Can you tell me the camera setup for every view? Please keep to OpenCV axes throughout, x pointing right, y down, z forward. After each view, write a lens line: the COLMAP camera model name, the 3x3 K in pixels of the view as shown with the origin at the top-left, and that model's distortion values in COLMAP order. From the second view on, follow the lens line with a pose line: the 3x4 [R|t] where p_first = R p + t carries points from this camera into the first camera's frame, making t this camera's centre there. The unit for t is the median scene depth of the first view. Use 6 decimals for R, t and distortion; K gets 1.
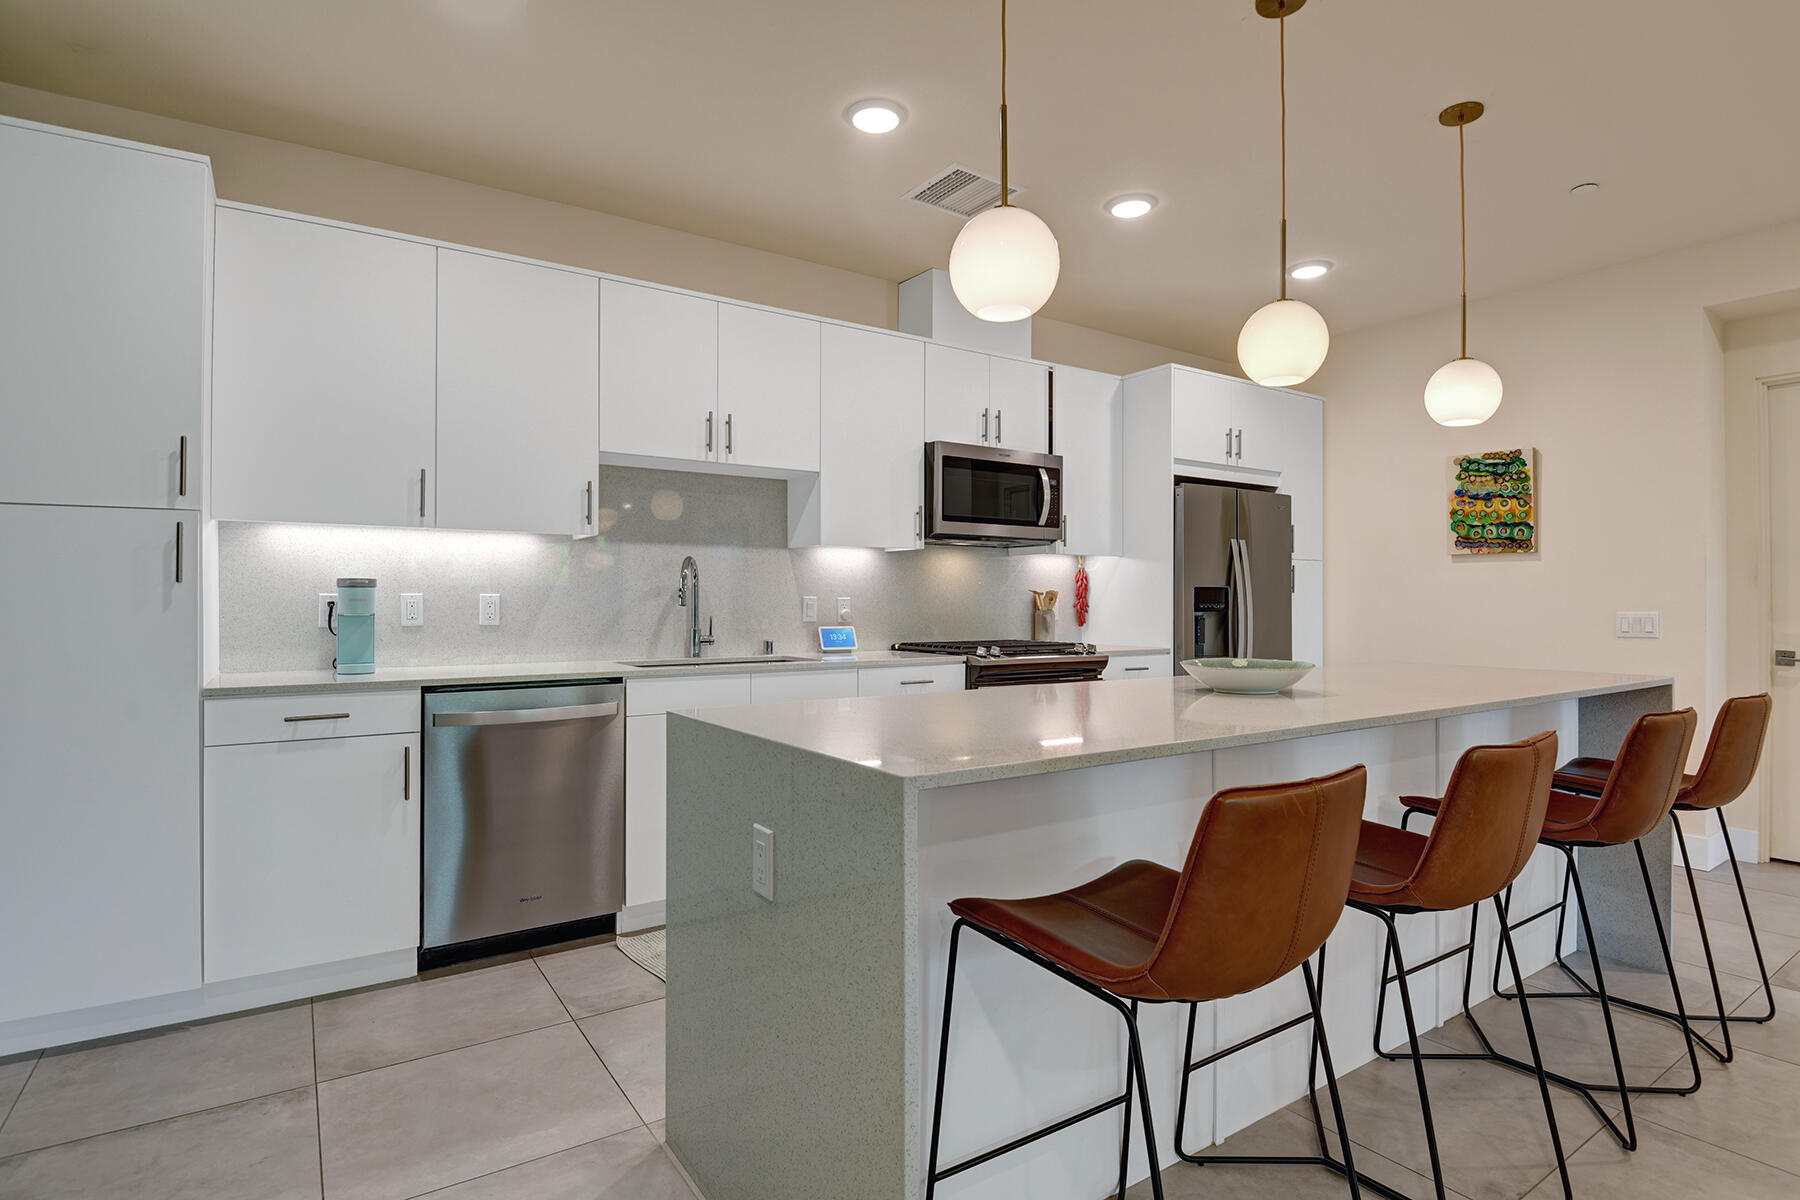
lens RADIAL K [[909.2, 0, 908.0], [0, 909.2, 609.3], [0, 0, 1]] dist [0.004261, -0.001291]
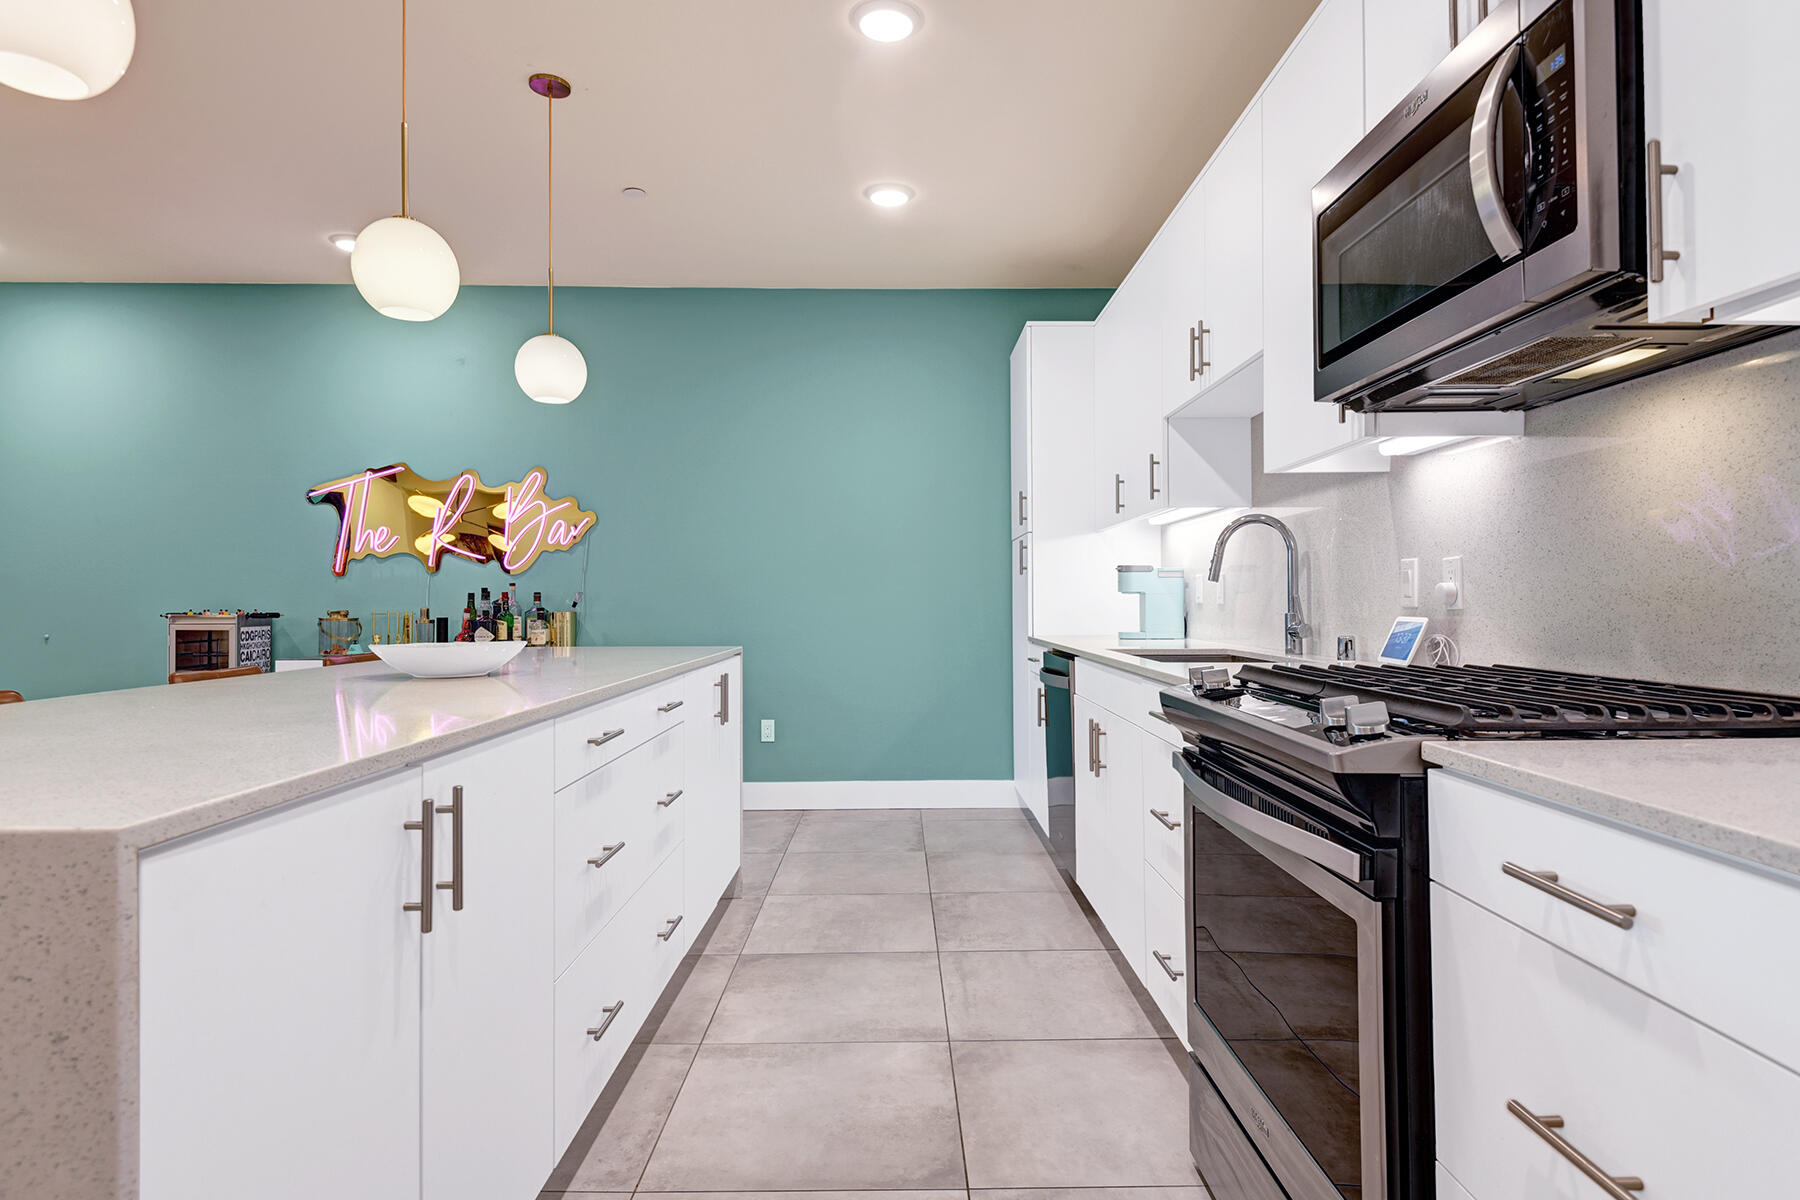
lens RADIAL K [[968.1, 0, 907.2], [0, 968.1, 603.3], [0, 0, 1]] dist [0.002688, 0.000115]
pose [[-0.555094, 0.006009, -0.831766, 0.560052], [0.001051, 0.999978, 0.006522, 0.007147], [0.831787, 0.002746, -0.555088, 1.065965]]
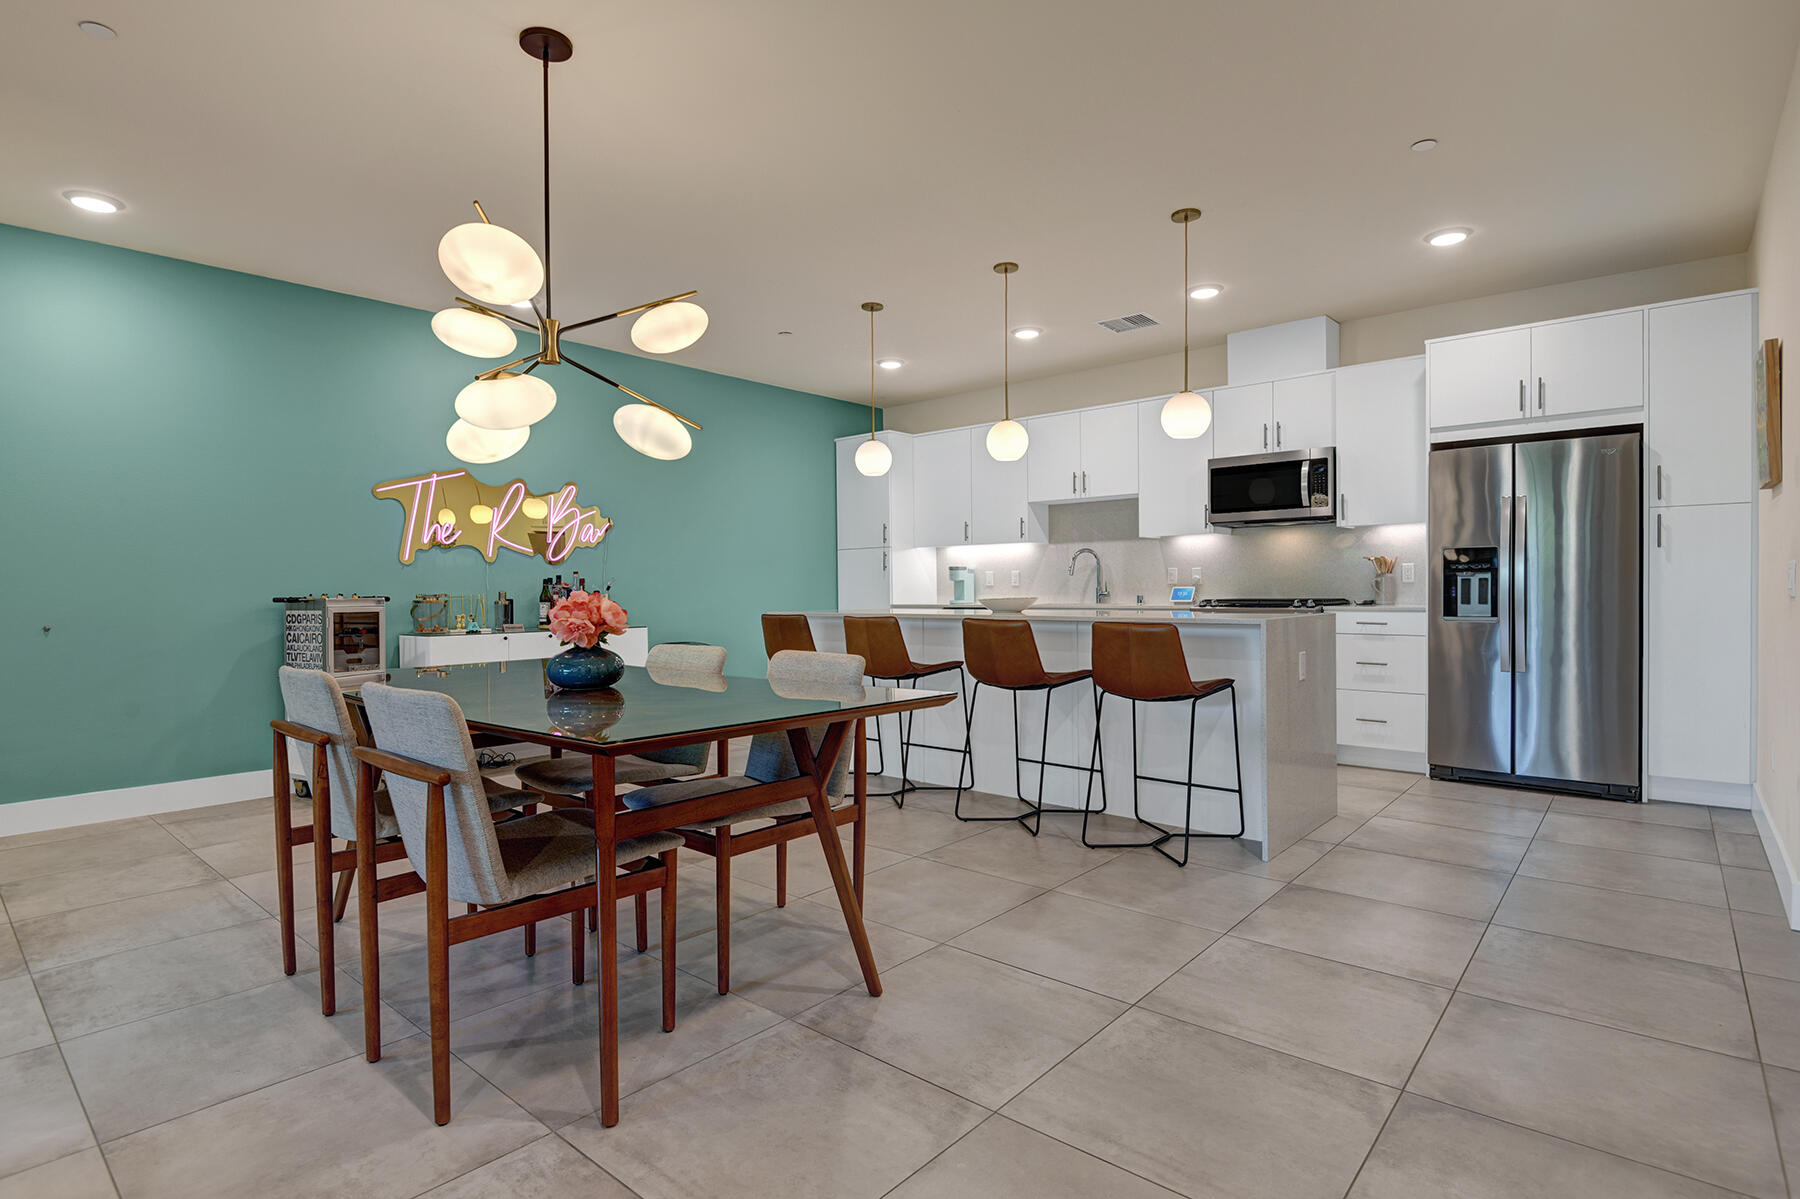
lens RADIAL K [[909.2, 0, 894.2], [0, 909.2, 592.5], [0, 0, 1]] dist [0.004261, -0.001291]
pose [[0.246256, 0.002641, -0.969201, 1.353974], [0.006281, 0.999971, 0.004320, 0.019465], [0.969184, -0.007151, 0.246232, 0.153018]]
